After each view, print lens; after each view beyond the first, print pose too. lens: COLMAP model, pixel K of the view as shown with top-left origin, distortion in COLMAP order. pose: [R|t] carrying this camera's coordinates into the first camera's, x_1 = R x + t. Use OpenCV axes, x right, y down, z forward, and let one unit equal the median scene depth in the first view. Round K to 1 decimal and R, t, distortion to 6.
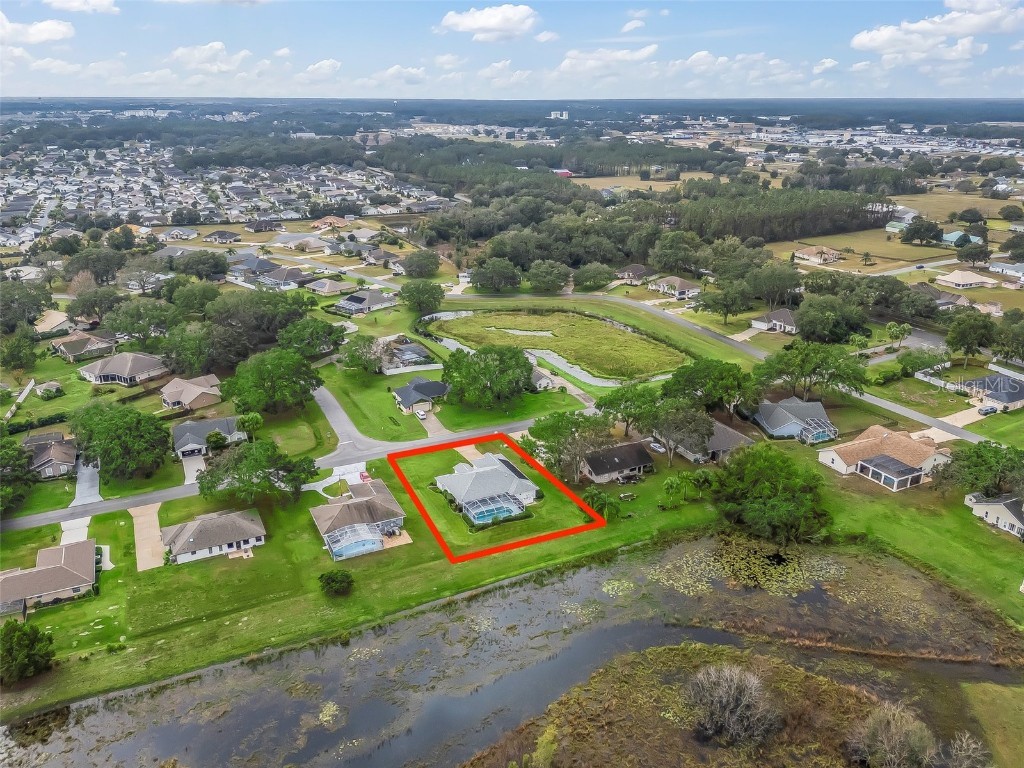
lens RADIAL K [[766.7, 0, 512.0], [0, 766.7, 384.0], [0, 0, 1]] dist [0.059090, -0.066438]
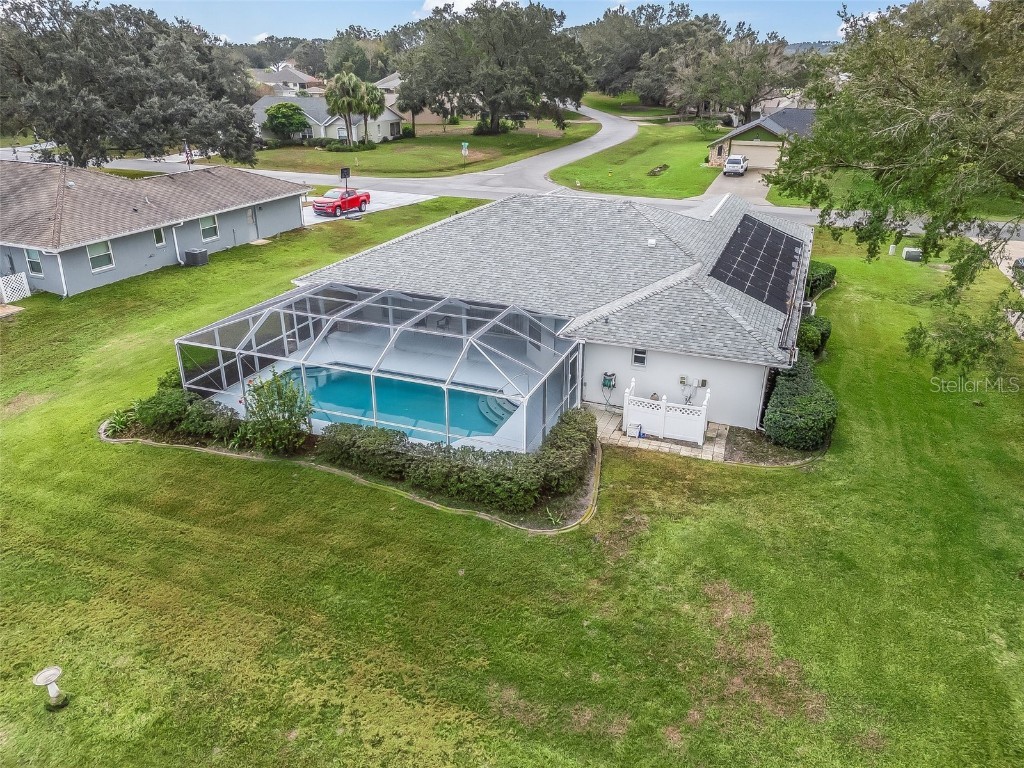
lens RADIAL K [[747.5, 0, 512.0], [0, 747.5, 384.0], [0, 0, 1]] dist [0.081252, -0.066688]
pose [[0.670729, 0.300027, -0.678312, 0.093524], [-0.260943, 0.951520, 0.162845, 0.134642], [0.694285, 0.067775, 0.716502, 0.904462]]
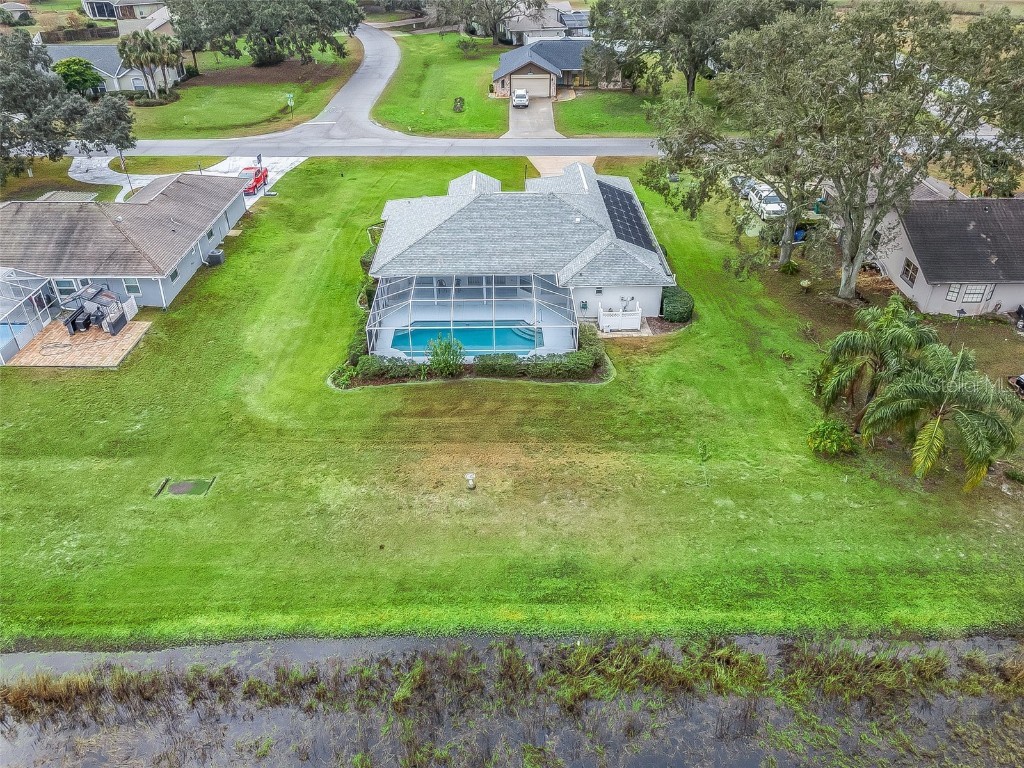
lens RADIAL K [[747.5, 0, 512.0], [0, 747.5, 384.0], [0, 0, 1]] dist [0.081252, -0.066688]
pose [[0.901123, 0.226997, -0.369392, 0.091565], [-0.140960, 0.959091, 0.245508, 0.116992], [0.410010, -0.169164, 0.896256, 0.760618]]
